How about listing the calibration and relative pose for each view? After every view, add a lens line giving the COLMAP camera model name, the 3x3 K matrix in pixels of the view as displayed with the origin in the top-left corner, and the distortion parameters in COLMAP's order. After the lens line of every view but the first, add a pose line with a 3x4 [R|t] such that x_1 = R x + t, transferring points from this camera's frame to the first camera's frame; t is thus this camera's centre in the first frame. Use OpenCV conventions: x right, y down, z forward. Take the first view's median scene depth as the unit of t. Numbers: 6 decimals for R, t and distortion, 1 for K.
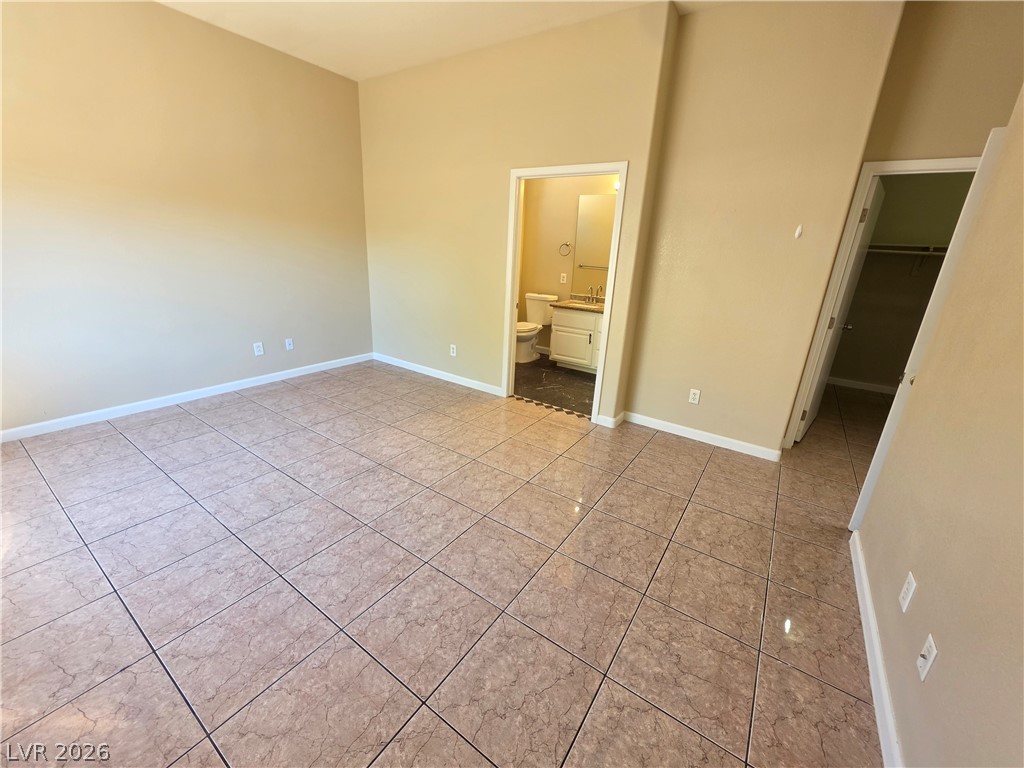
lens RADIAL K [[410.7, 0, 512.5], [0, 410.7, 377.4], [0, 0, 1]] dist [-0.003437, 0.000708]
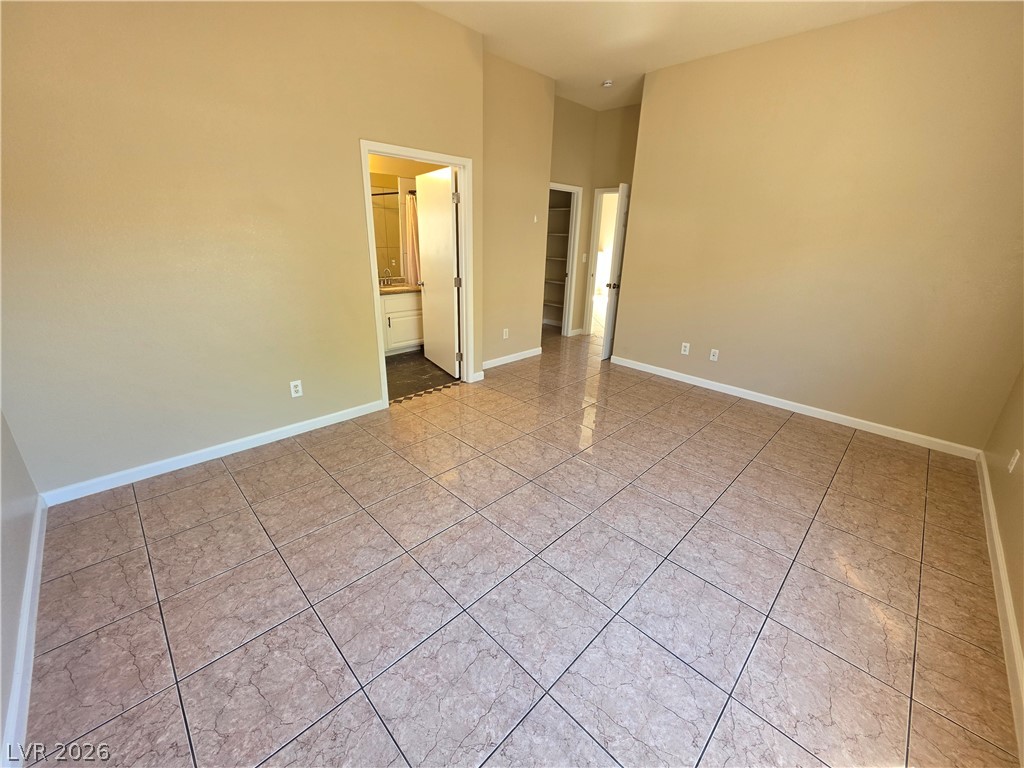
lens RADIAL K [[410.7, 0, 512.5], [0, 410.7, 377.4], [0, 0, 1]] dist [-0.003437, 0.000708]
pose [[0.182883, -0.370258, 0.910749, -1.088171], [0.282026, 0.907196, 0.312181, -0.304772], [-0.941815, 0.199762, 0.270333, 0.732786]]
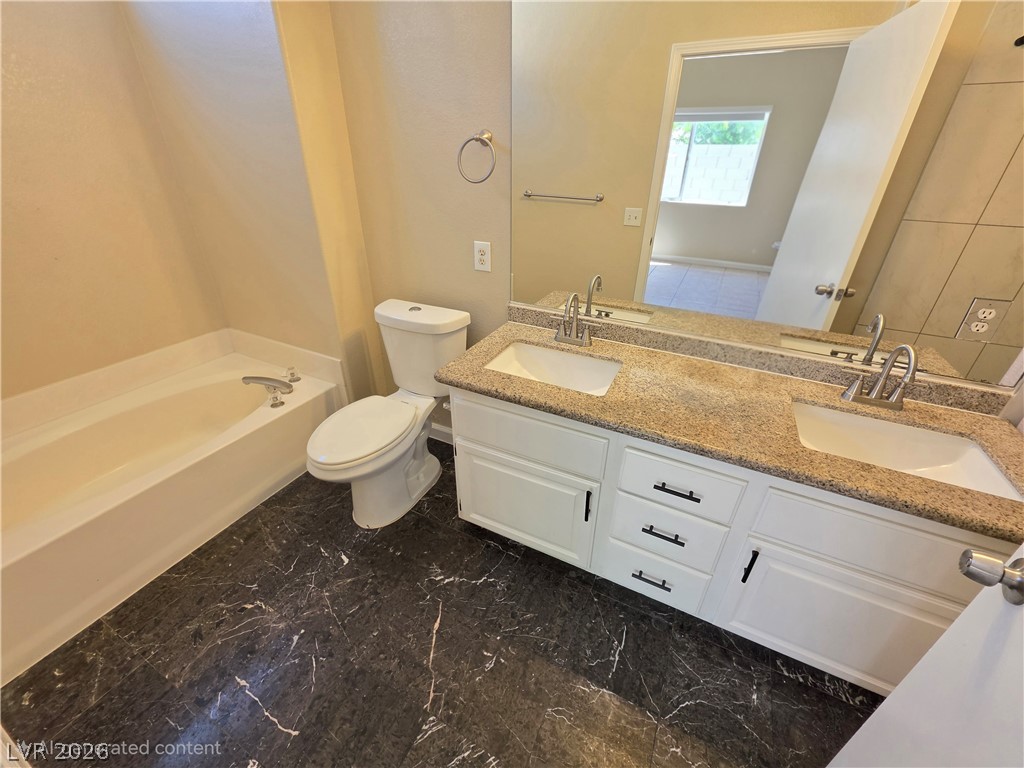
lens RADIAL K [[410.7, 0, 512.5], [0, 410.7, 377.4], [0, 0, 1]] dist [-0.003437, 0.000708]
pose [[0.989823, -0.097246, 0.103889, 0.203407], [0.076513, 0.979253, 0.187639, -0.401688], [-0.119981, -0.177781, 0.976729, 1.293357]]
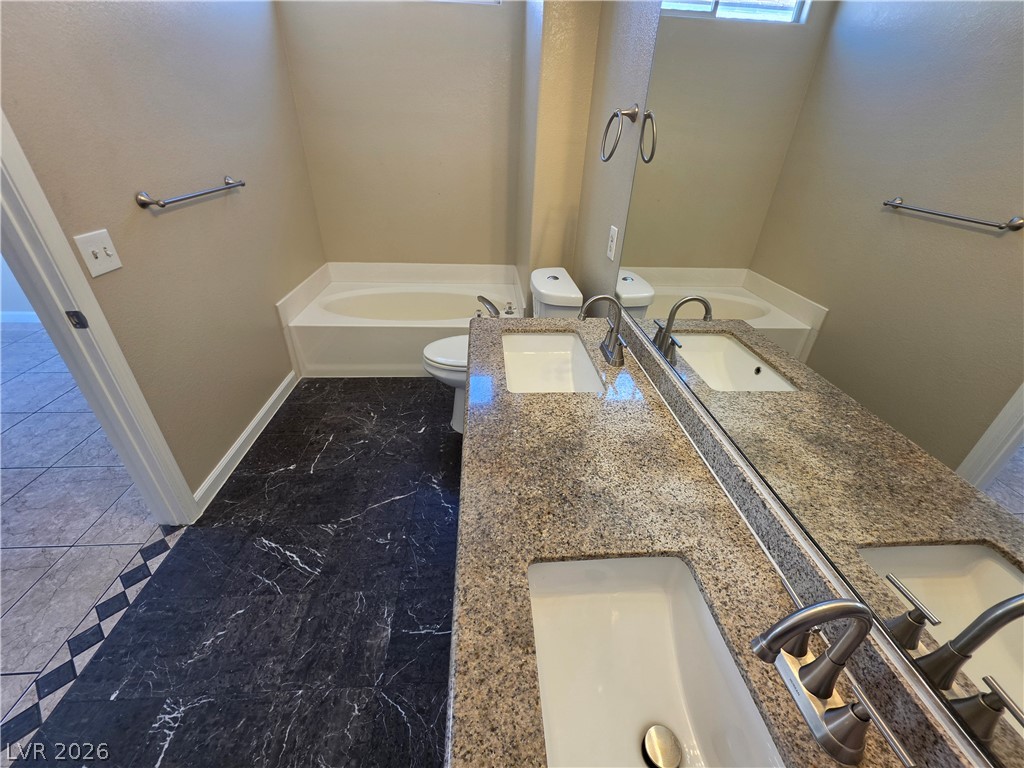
lens RADIAL K [[410.7, 0, 512.5], [0, 410.7, 377.4], [0, 0, 1]] dist [-0.003437, 0.000708]
pose [[0.624801, 0.375035, -0.684816, 0.624161], [-0.247964, 0.926991, 0.281427, -0.419580], [0.740363, -0.006026, 0.672180, 1.443891]]
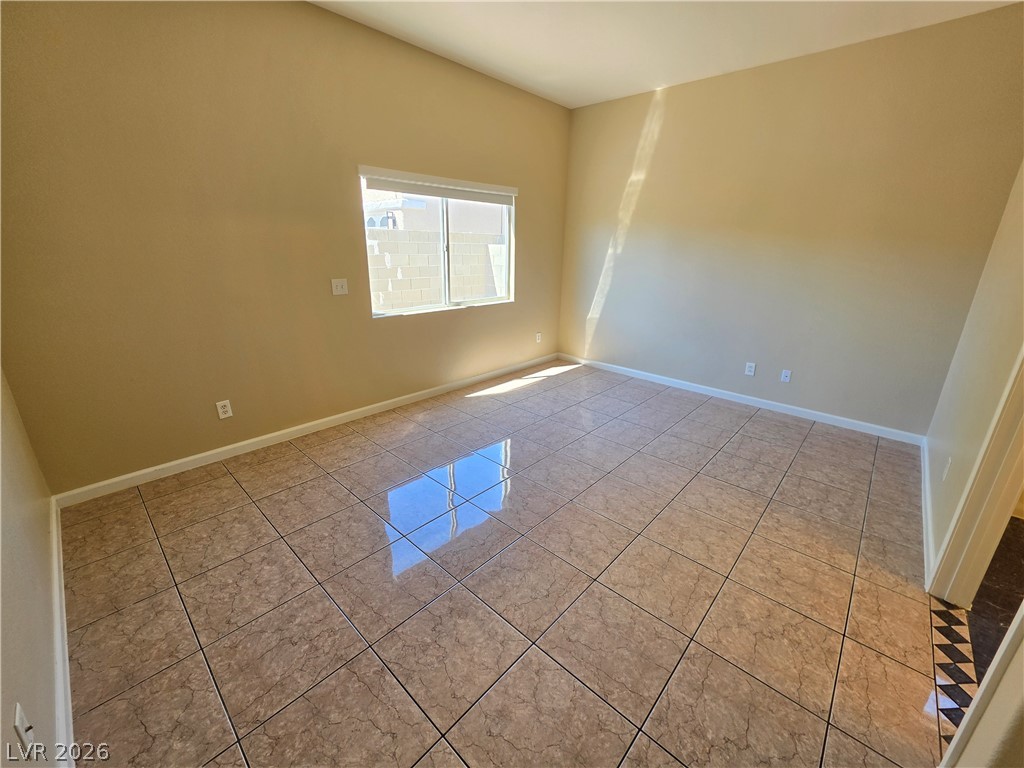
lens RADIAL K [[416.6, 0, 509.0], [0, 416.6, 381.3], [0, 0, 1]] dist [-0.001855, 0.000181]
pose [[-0.147215, 0.262687, -0.953585, 0.636505], [-0.326484, 0.897149, 0.297543, -0.218664], [0.933668, 0.355133, -0.046311, 0.730189]]
